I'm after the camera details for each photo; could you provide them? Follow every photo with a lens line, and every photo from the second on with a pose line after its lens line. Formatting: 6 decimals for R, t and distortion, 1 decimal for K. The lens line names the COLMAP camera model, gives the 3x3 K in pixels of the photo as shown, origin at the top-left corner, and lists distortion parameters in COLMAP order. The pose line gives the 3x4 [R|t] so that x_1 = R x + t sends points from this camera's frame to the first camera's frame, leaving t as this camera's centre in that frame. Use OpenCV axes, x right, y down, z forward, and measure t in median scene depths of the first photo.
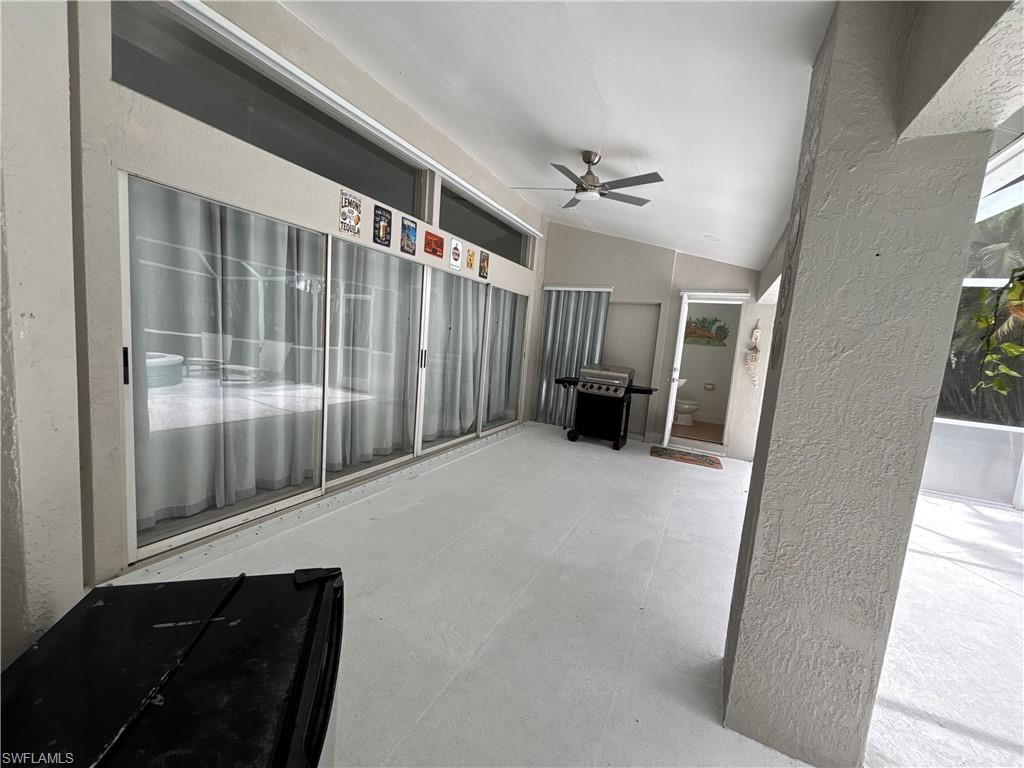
lens RADIAL K [[411.4, 0, 507.0], [0, 411.4, 387.8], [0, 0, 1]] dist [0.002620, -0.001082]
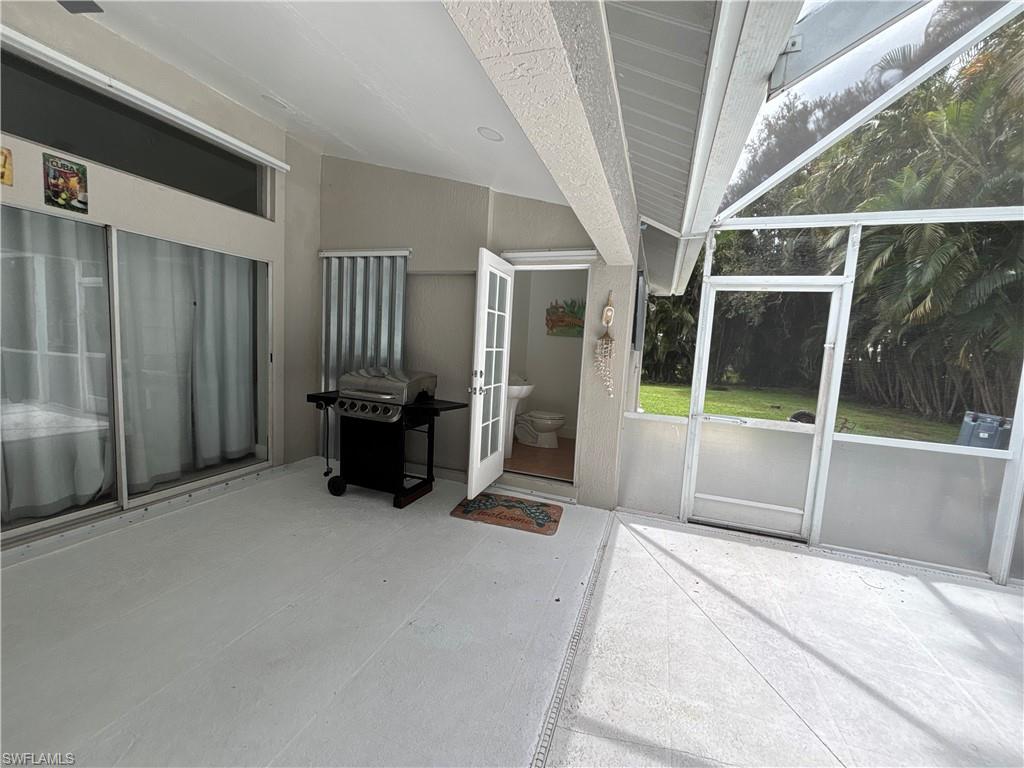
lens RADIAL K [[411.4, 0, 510.6], [0, 411.4, 383.2], [0, 0, 1]] dist [0.002620, -0.001082]
pose [[0.992638, -0.039488, 0.114502, 0.362046], [0.041503, 0.999022, -0.015268, -0.016611], [-0.113788, 0.019907, 0.993306, 0.366049]]
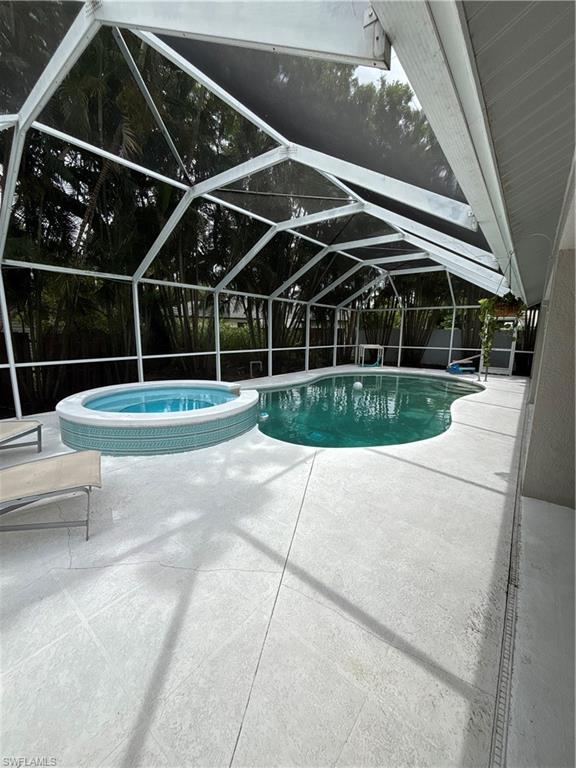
lens RADIAL K [[308.5, 0, 283.8], [0, 308.5, 379.1], [0, 0, 1]] dist [0.002620, -0.001082]
pose [[-0.973017, -0.129688, 0.190838, 0.538684], [-0.068738, 0.952464, 0.296797, -0.059833], [-0.220257, 0.275670, -0.935678, 0.790355]]
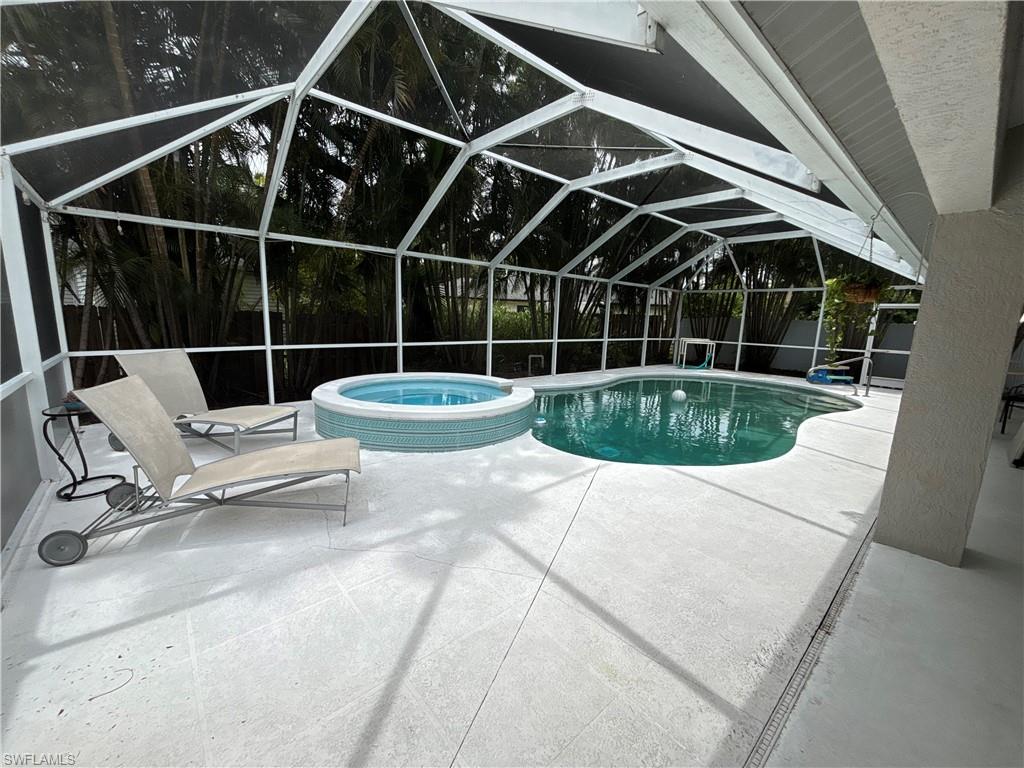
lens RADIAL K [[411.4, 0, 505.3], [0, 411.4, 379.2], [0, 0, 1]] dist [0.002620, -0.001082]
pose [[-0.918184, -0.175074, 0.355370, 0.504034], [-0.063888, 0.950745, 0.303318, -0.068214], [-0.390969, 0.255798, -0.884144, 0.852361]]
